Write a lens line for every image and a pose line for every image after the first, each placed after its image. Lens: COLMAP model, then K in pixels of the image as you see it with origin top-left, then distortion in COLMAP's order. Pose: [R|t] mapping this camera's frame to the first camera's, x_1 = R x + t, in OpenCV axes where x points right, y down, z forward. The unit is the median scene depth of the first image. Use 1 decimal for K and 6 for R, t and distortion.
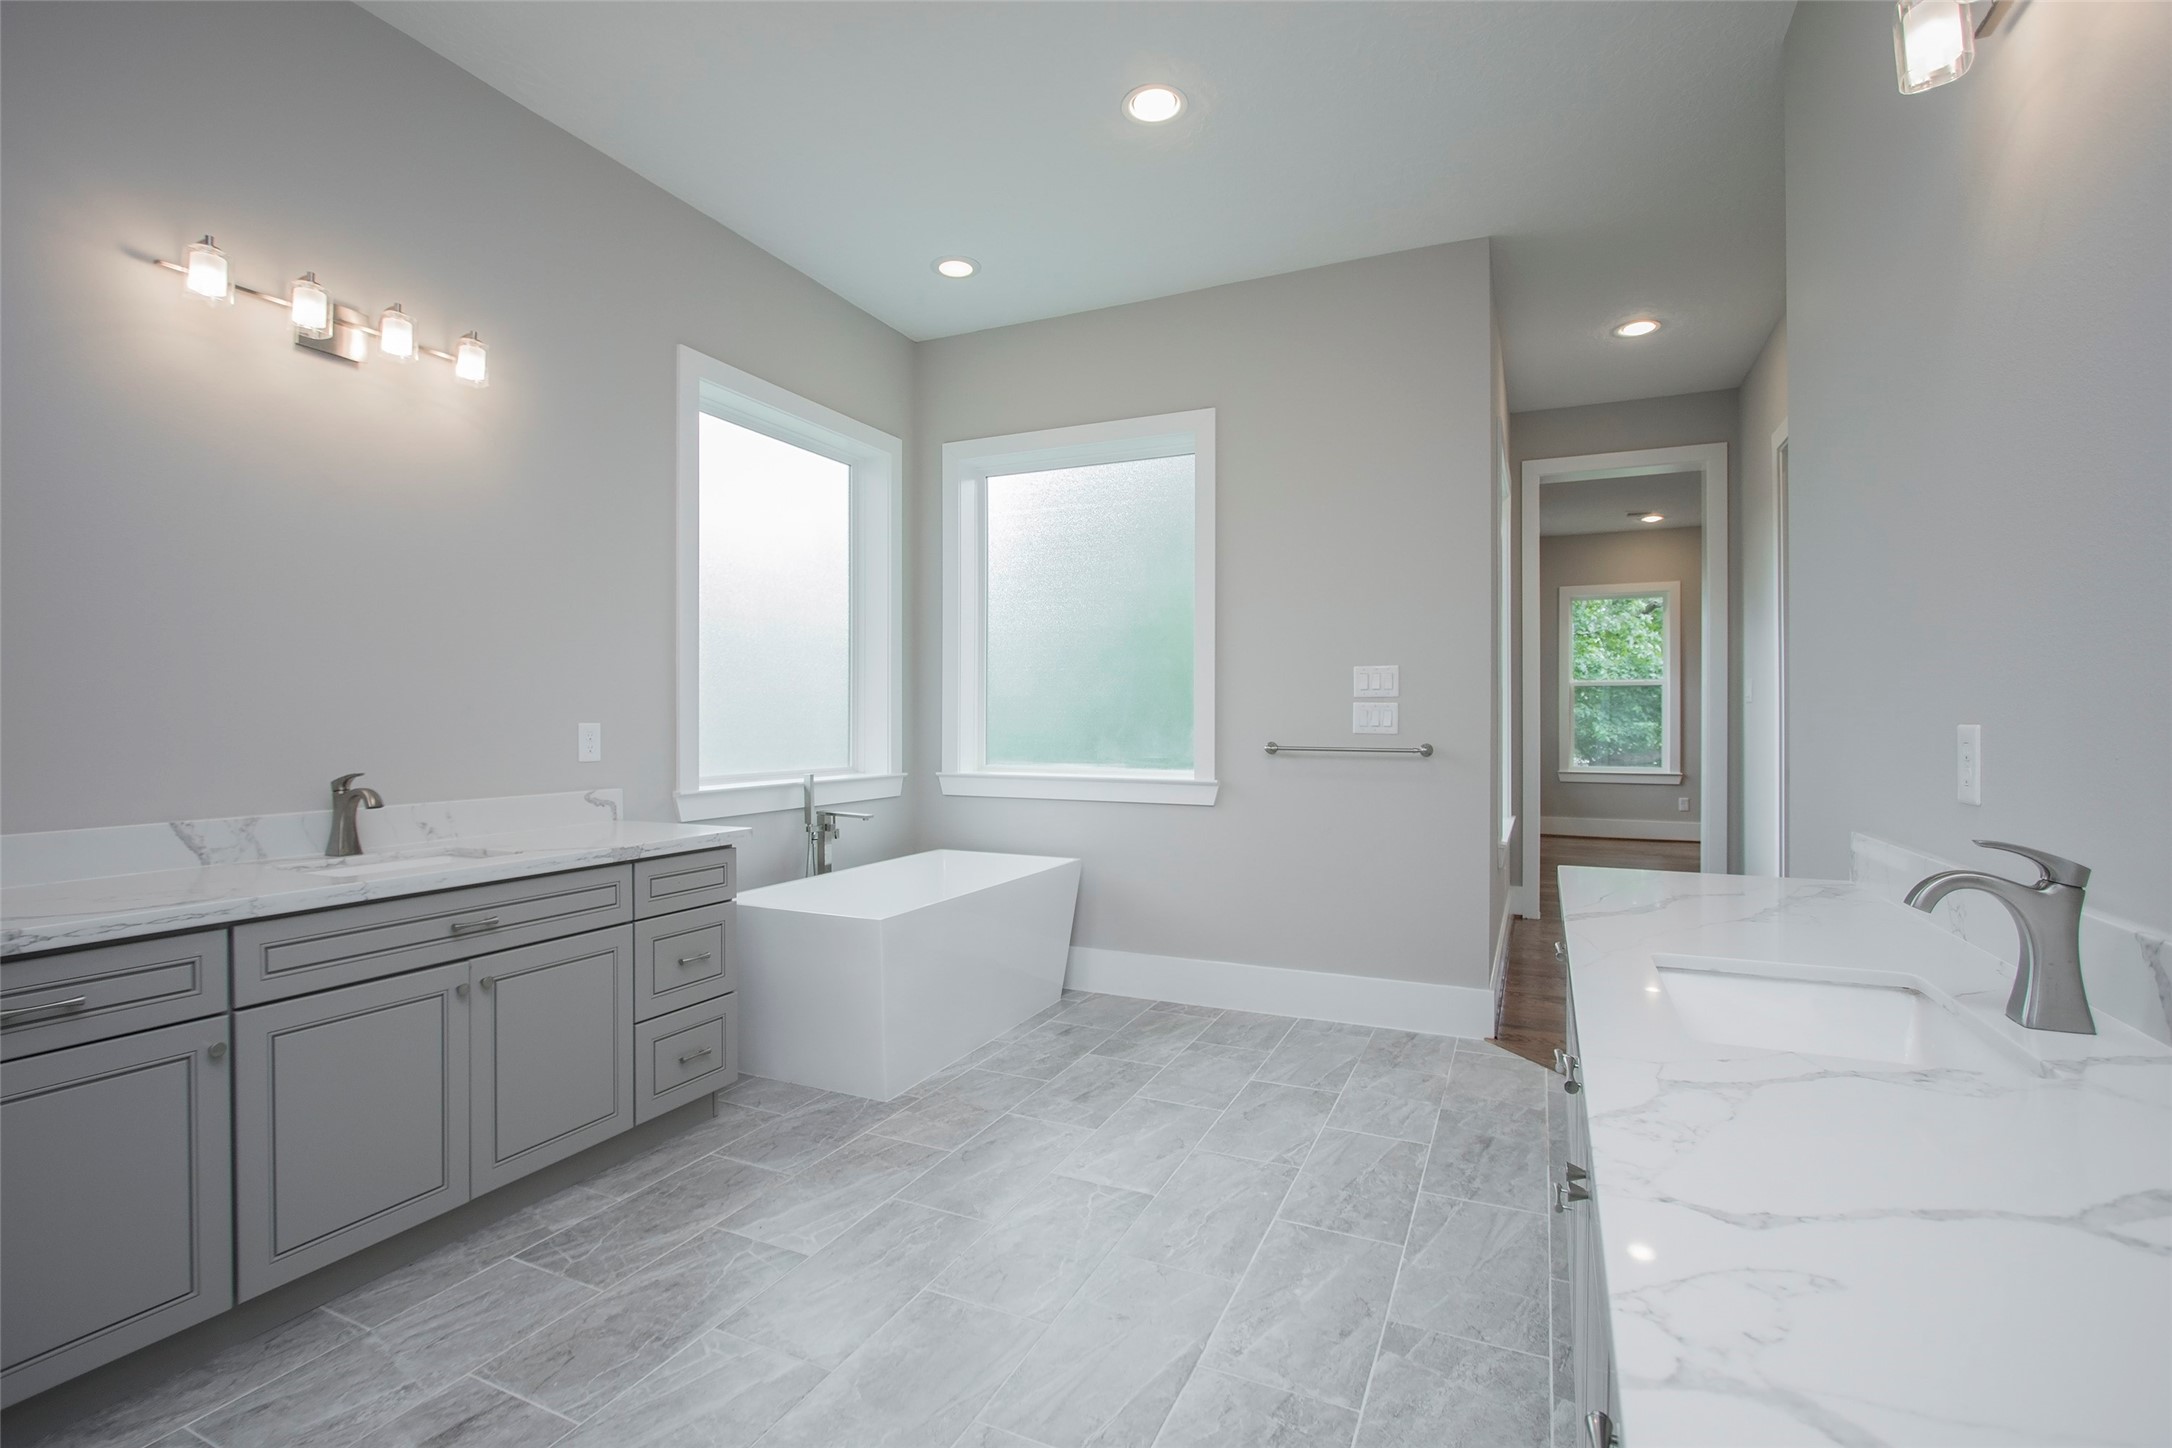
lens RADIAL K [[991.5, 0, 1076.7], [0, 991.5, 726.4], [0, 0, 1]] dist [-0.016173, 0.000918]
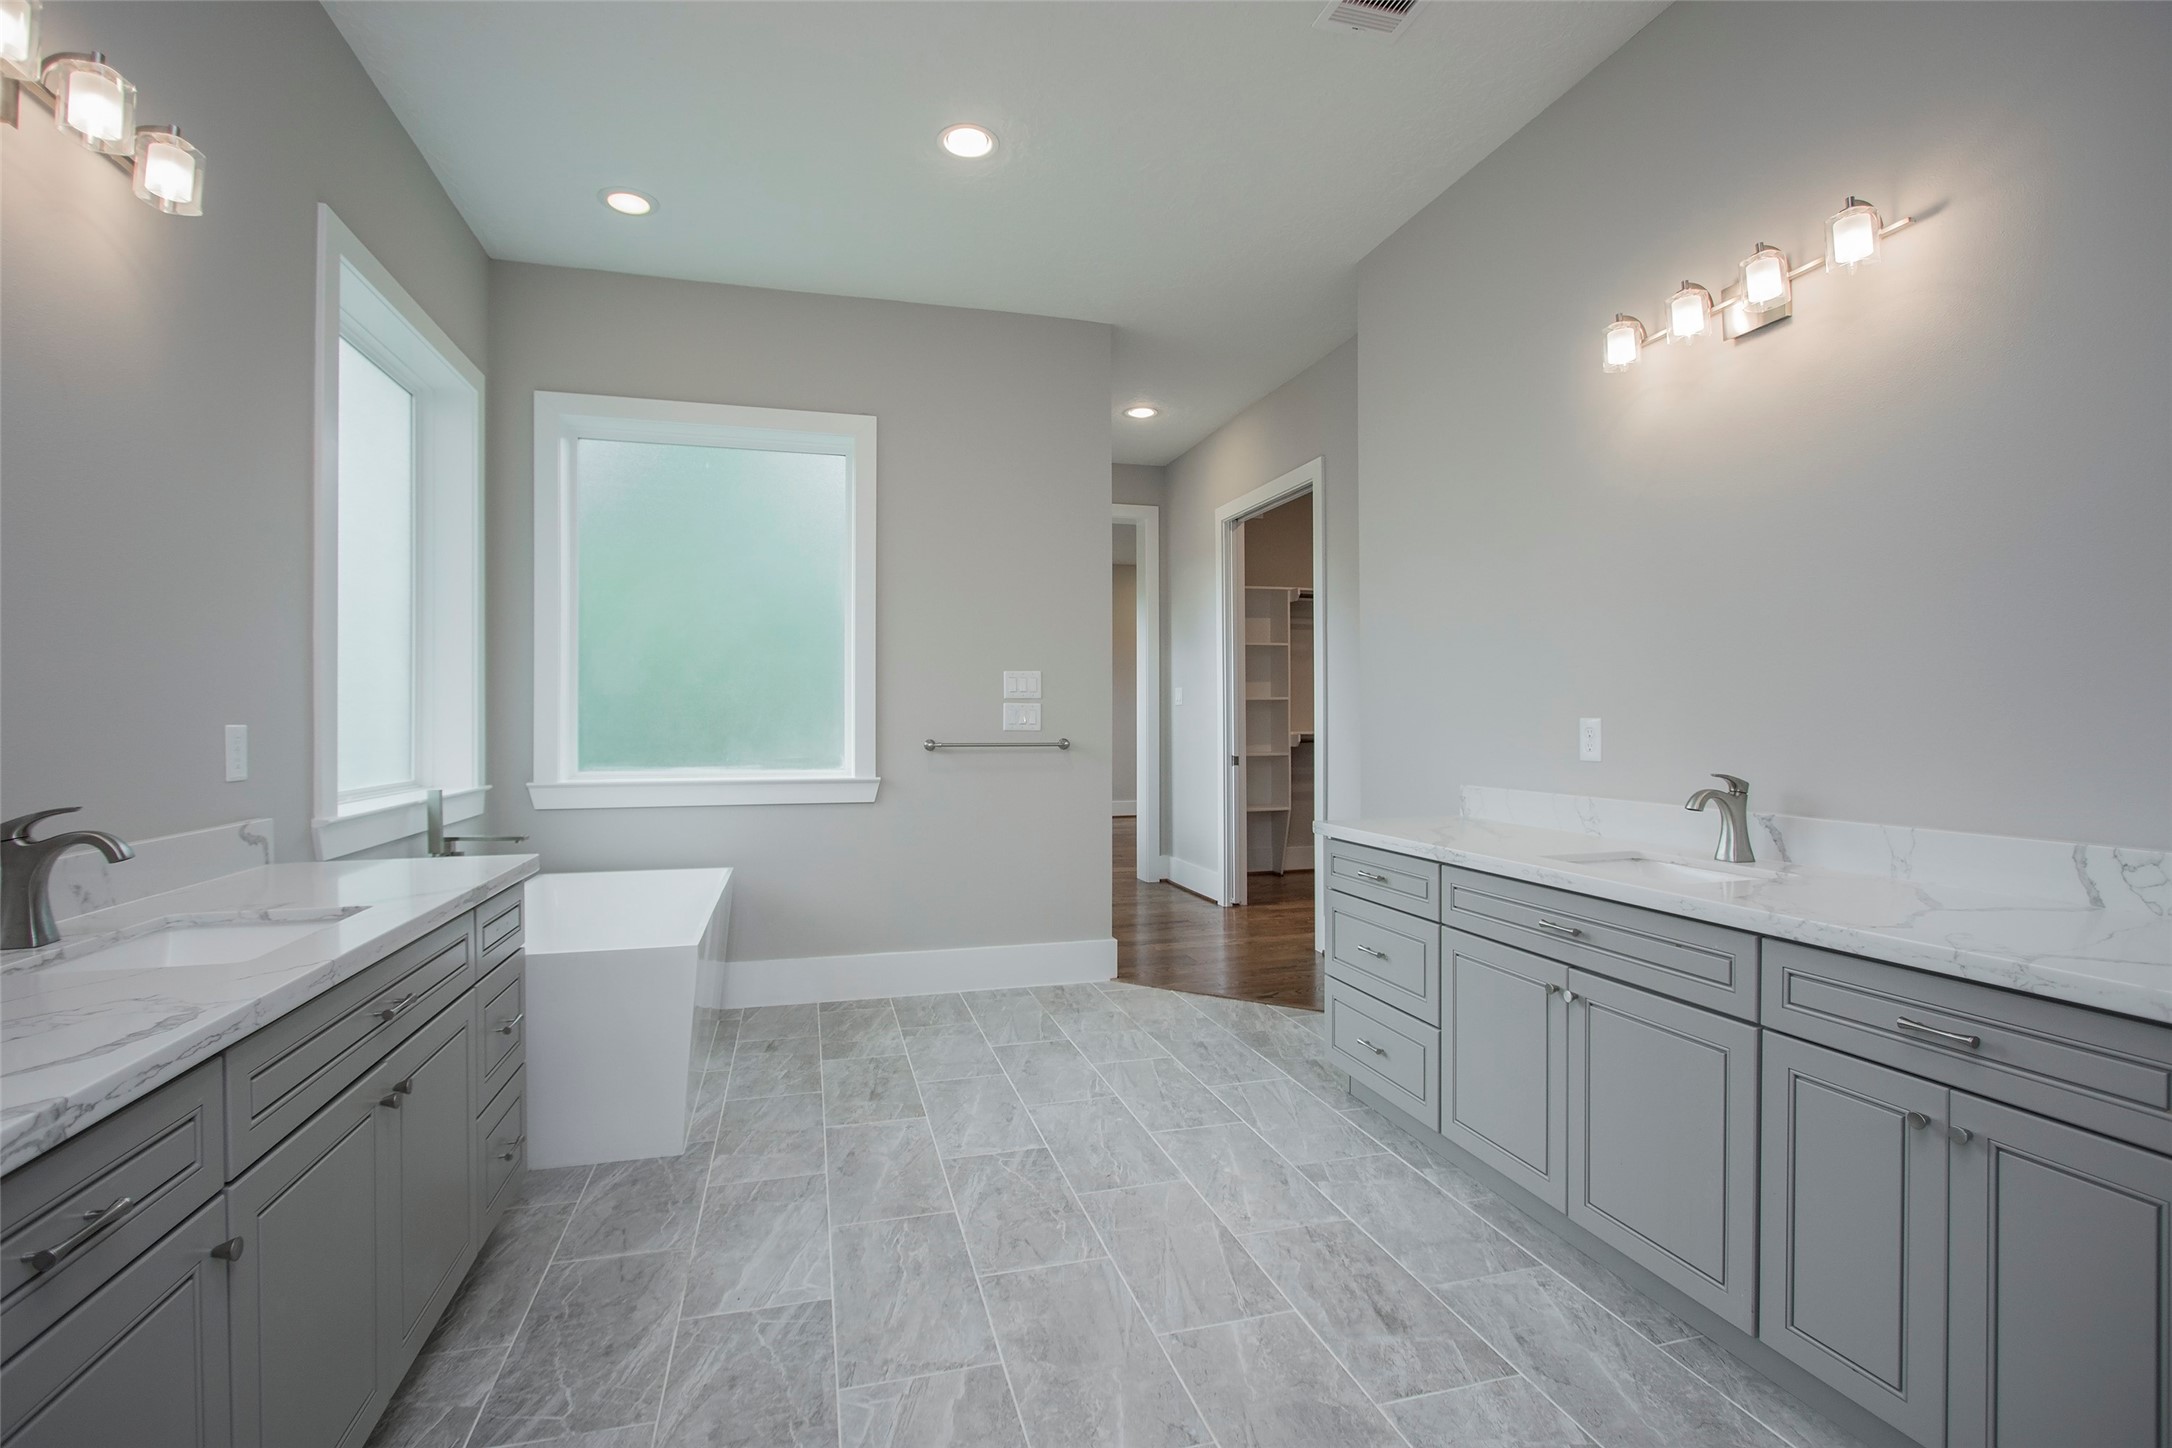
lens RADIAL K [[997.2, 0, 1075.8], [0, 997.2, 724.0], [0, 0, 1]] dist [-0.019002, 0.004389]
pose [[0.763327, -0.005529, 0.645989, -0.479353], [0.007432, 0.999972, -0.000224, 0.000721], [-0.645970, 0.004972, 0.763347, 0.098014]]
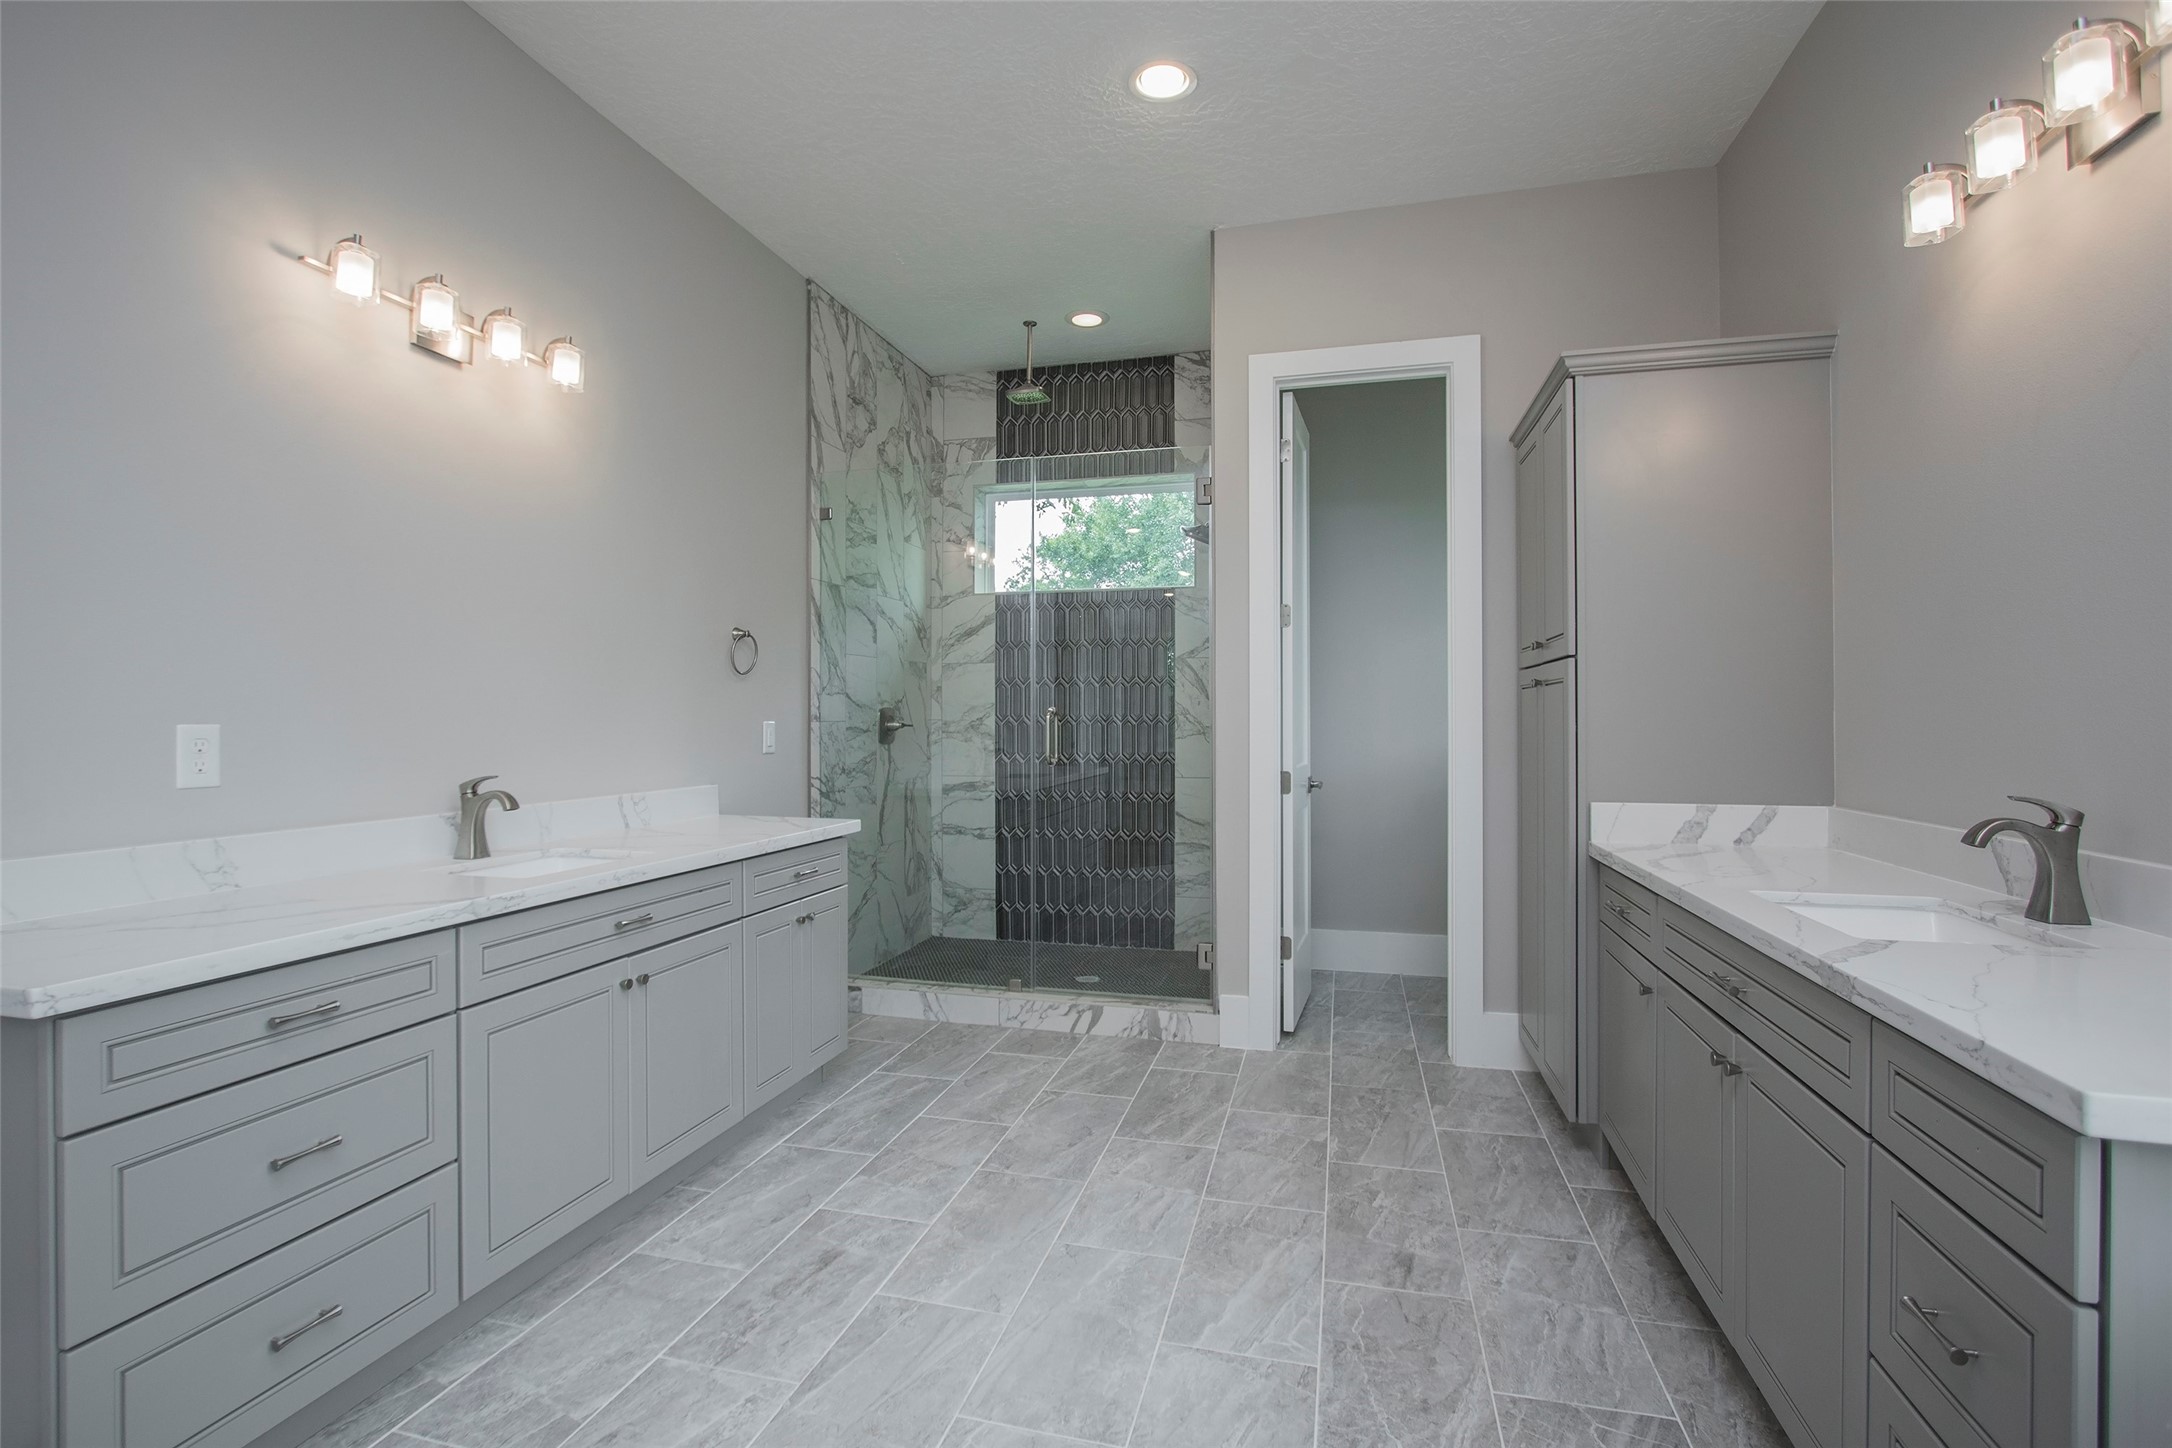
lens RADIAL K [[997.2, 0, 1075.8], [0, 997.2, 724.0], [0, 0, 1]] dist [-0.019002, 0.004389]
pose [[-0.985528, 0.003868, -0.169469, 0.009415], [0.002014, 0.999936, 0.011113, -0.007222], [0.169501, 0.010611, -0.985473, 1.147068]]
